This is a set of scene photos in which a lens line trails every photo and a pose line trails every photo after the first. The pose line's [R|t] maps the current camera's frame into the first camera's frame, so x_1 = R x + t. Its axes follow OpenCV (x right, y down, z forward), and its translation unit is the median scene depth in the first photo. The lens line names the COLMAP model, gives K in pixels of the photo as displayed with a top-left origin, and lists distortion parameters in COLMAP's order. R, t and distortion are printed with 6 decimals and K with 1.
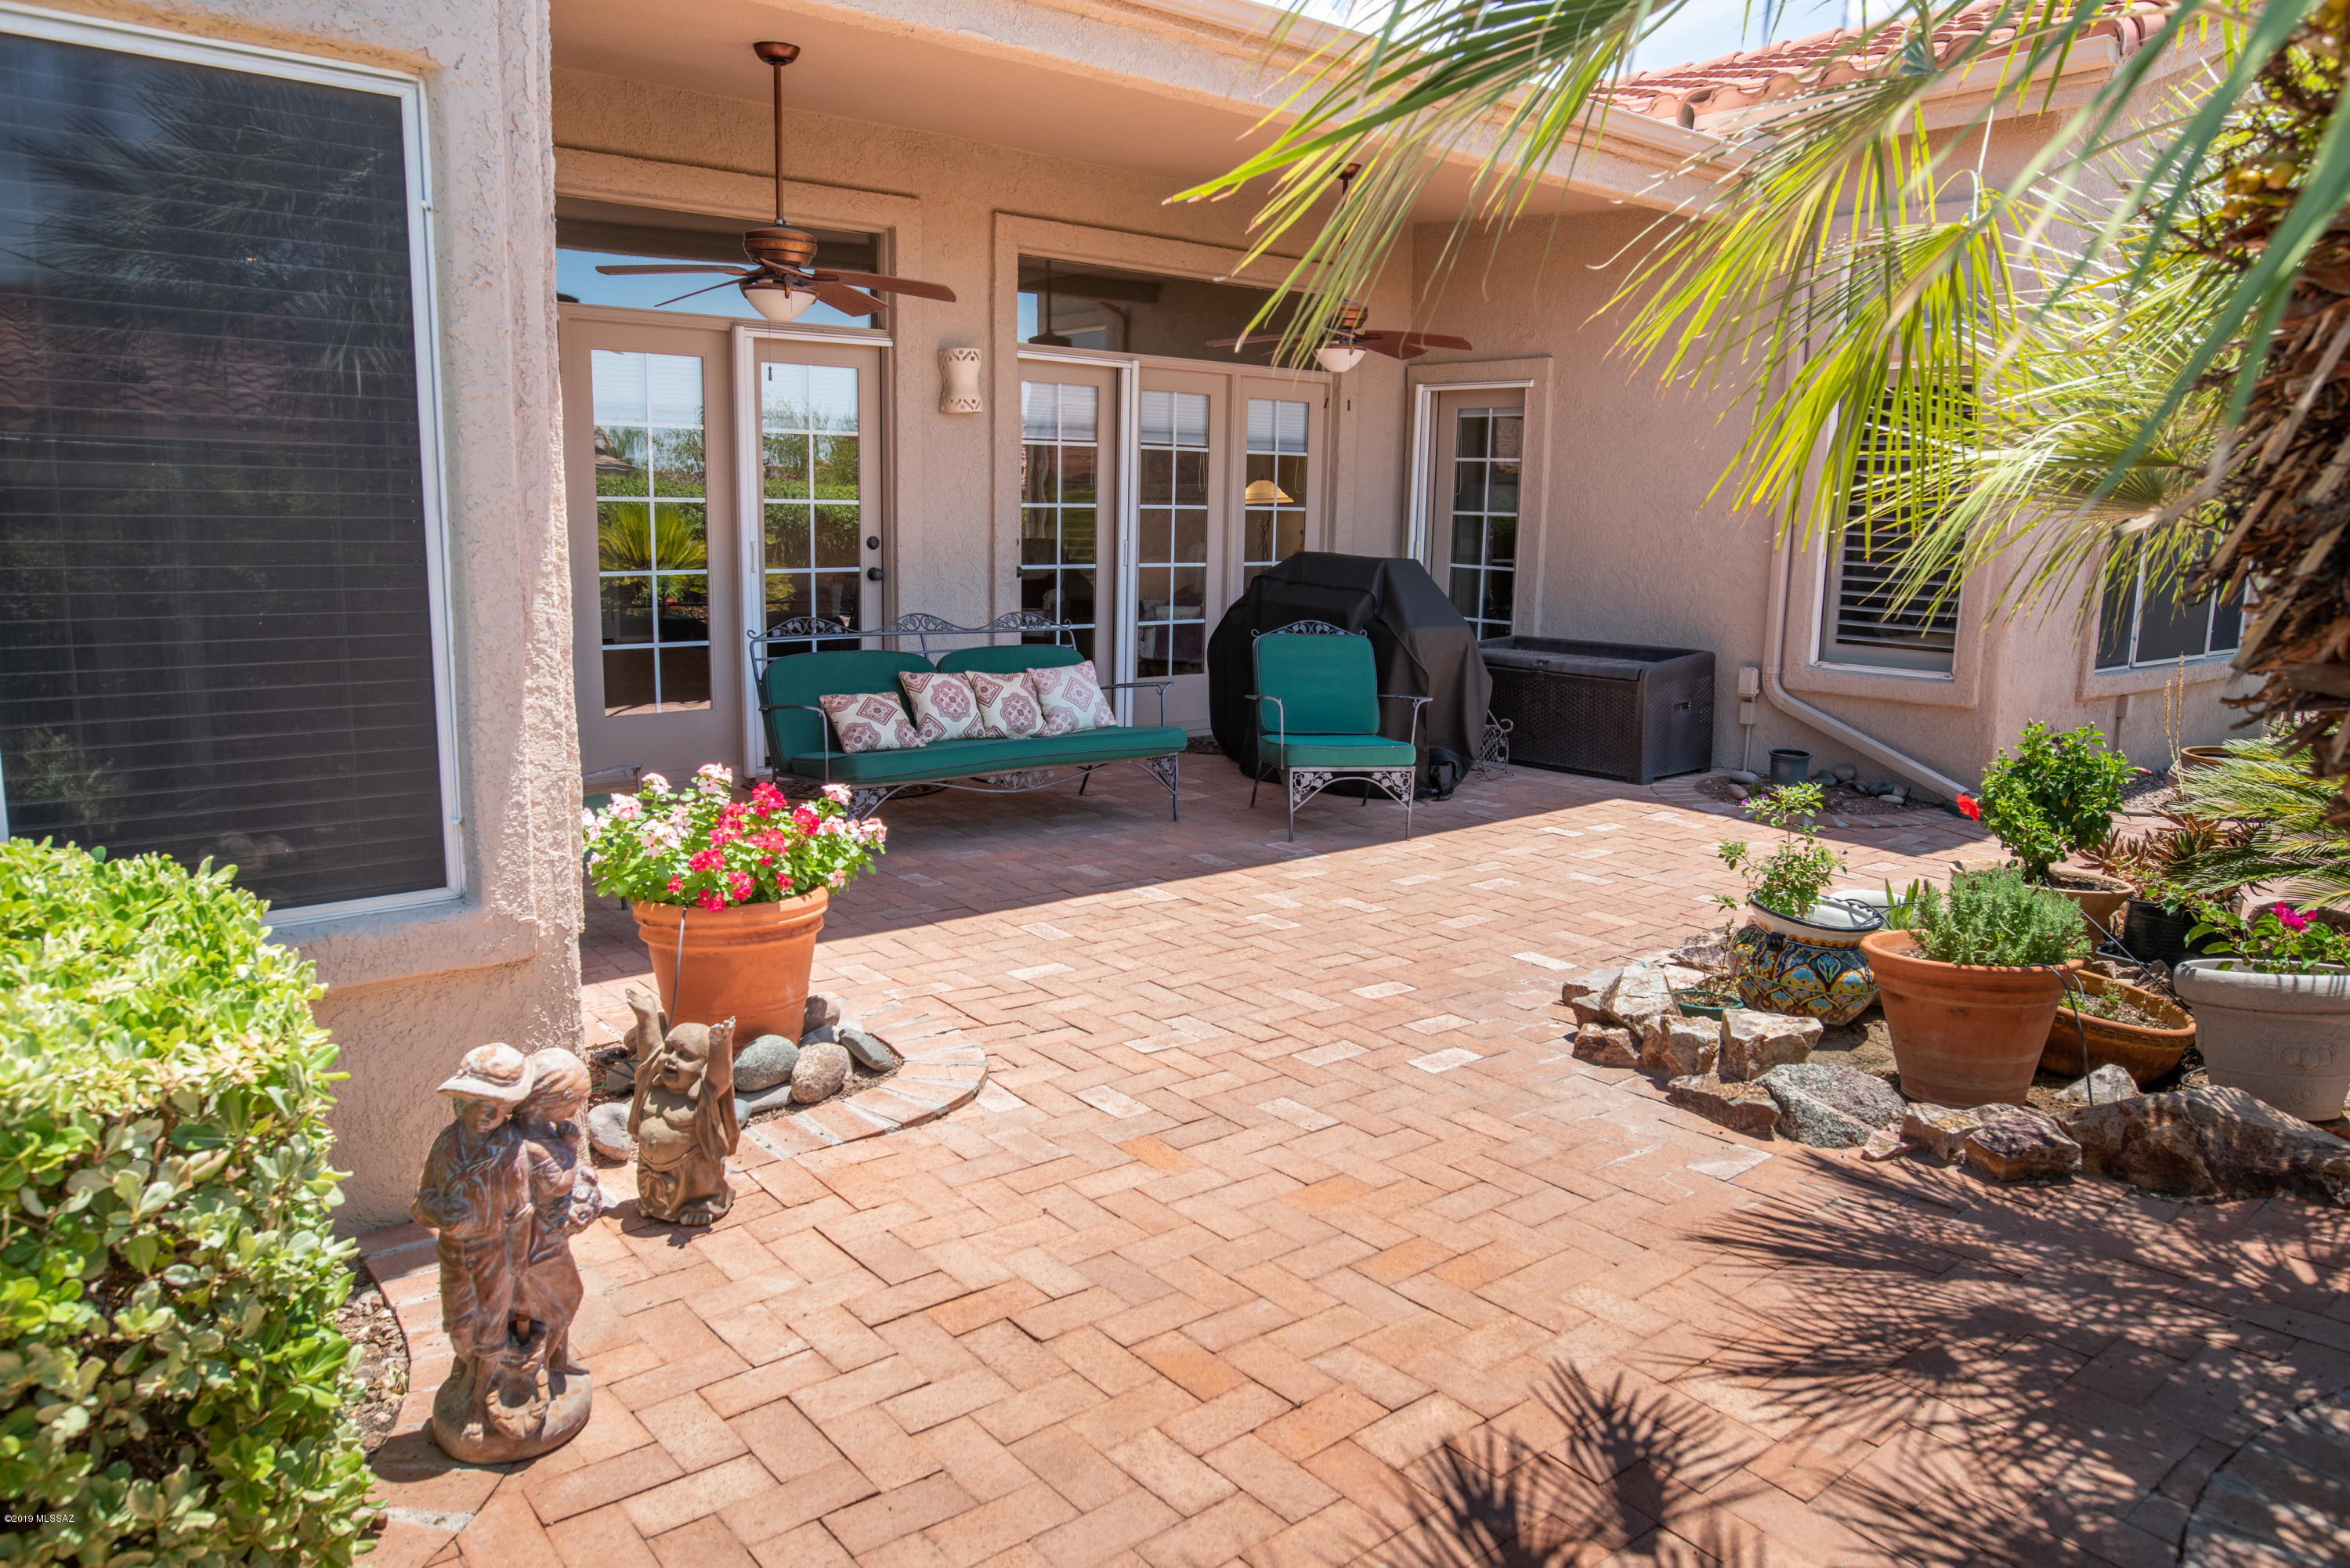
lens RADIAL K [[1619.6, 0, 1171.7], [0, 1619.6, 771.8], [0, 0, 1]] dist [-0.049946, 0.042696]
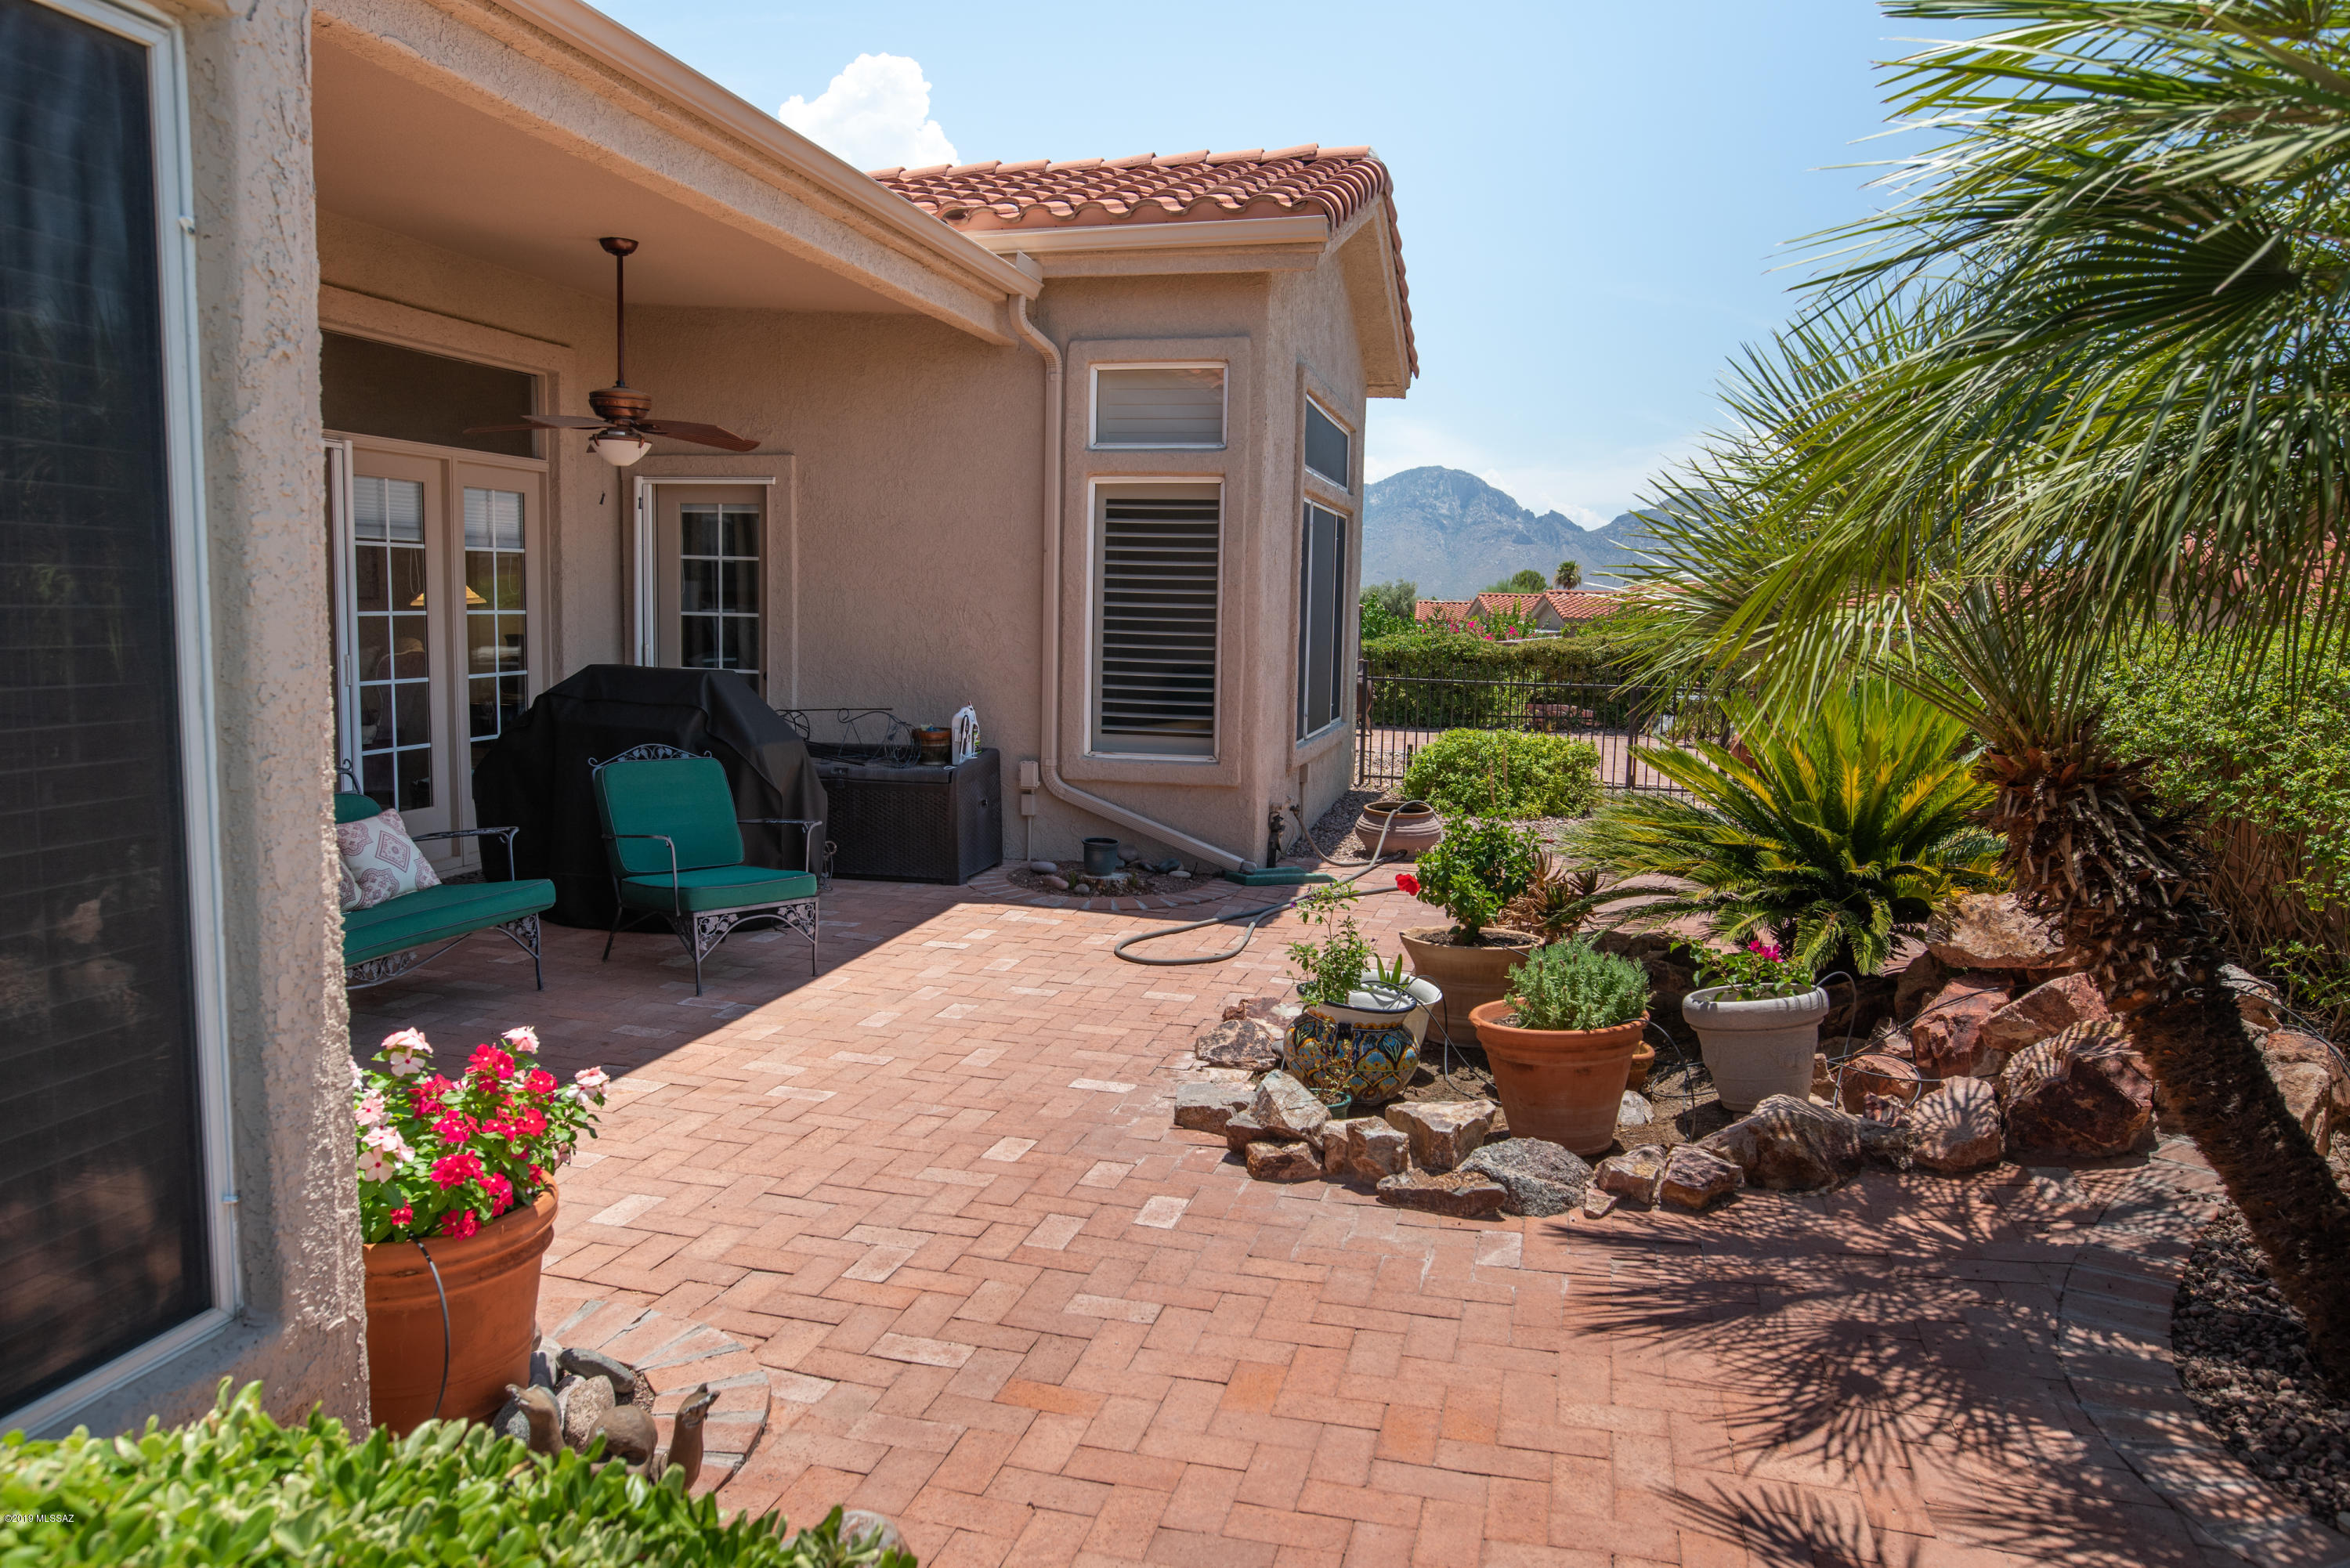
lens RADIAL K [[1619.6, 0, 1169.9], [0, 1619.6, 777.4], [0, 0, 1]] dist [-0.049946, 0.042696]
pose [[0.807713, -0.069160, 0.585505, -0.379192], [0.094301, 0.995465, -0.012505, -0.067903], [-0.581985, 0.065315, 0.810572, 0.205051]]
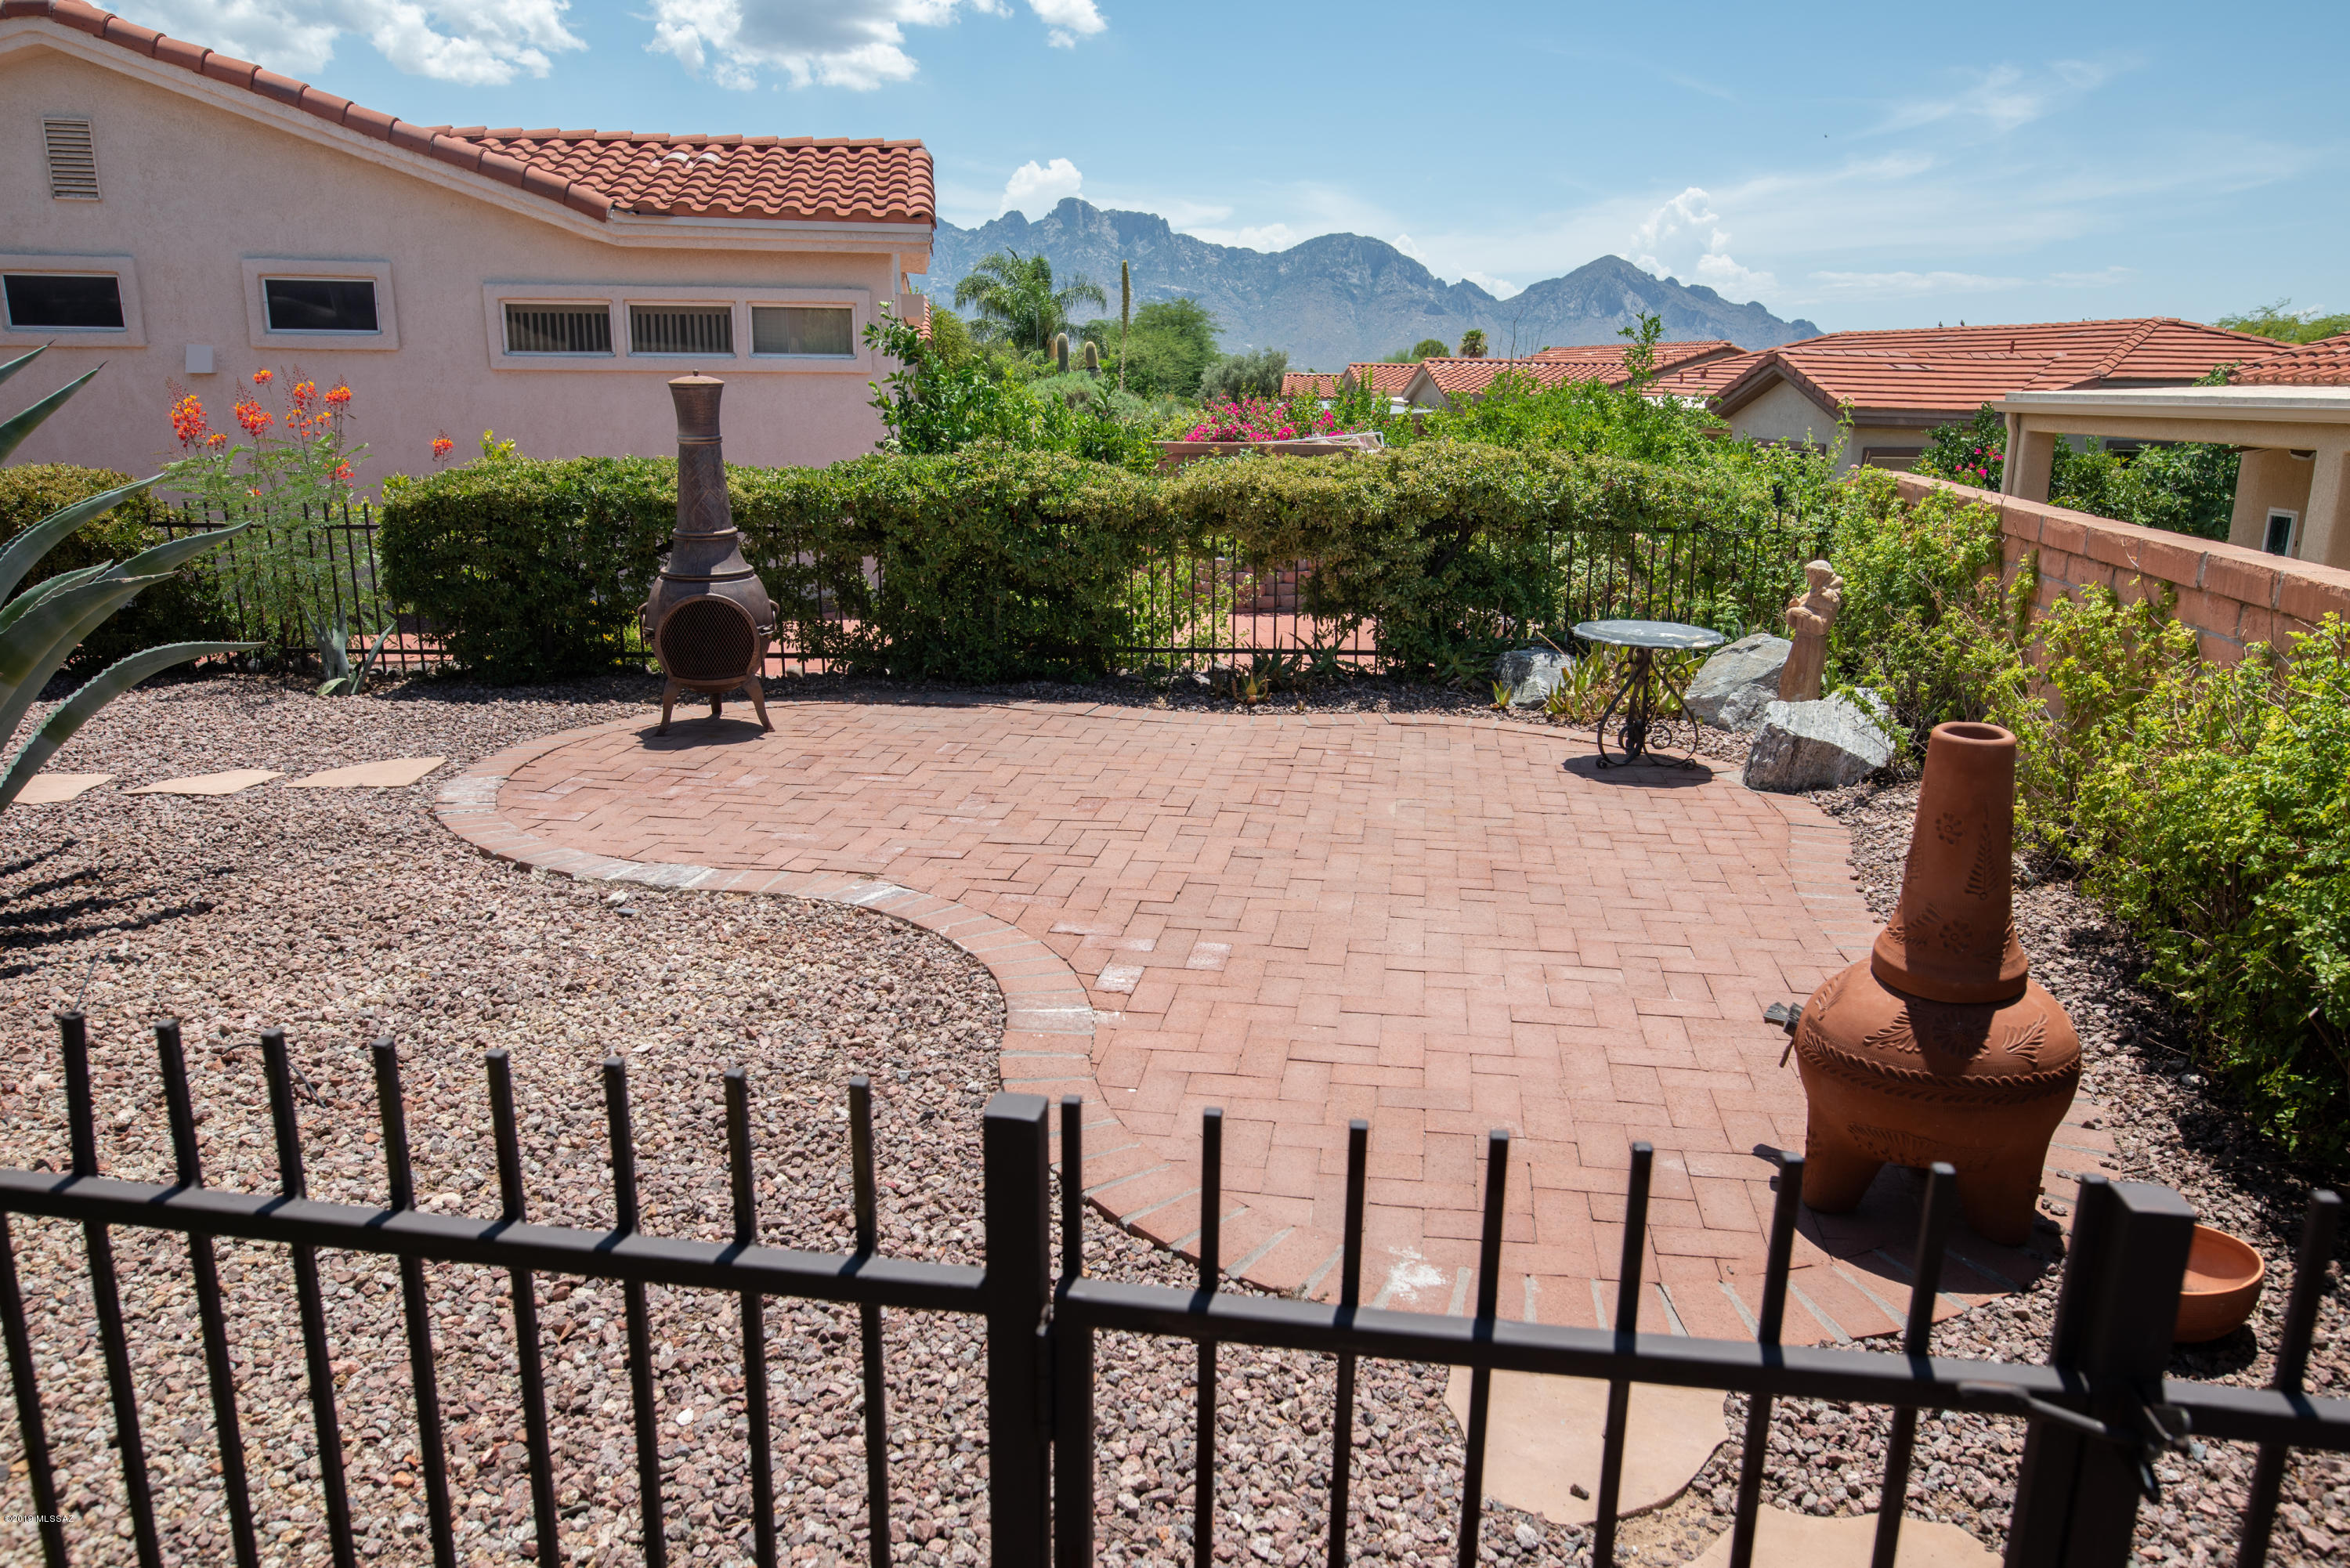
lens RADIAL K [[1619.6, 0, 1169.6], [0, 1619.6, 778.5], [0, 0, 1]] dist [-0.049946, 0.042696]
pose [[0.773265, -0.164937, 0.612255, 2.032170], [0.109244, 0.985792, 0.127592, -0.314305], [-0.624601, -0.031777, 0.780297, 1.956856]]
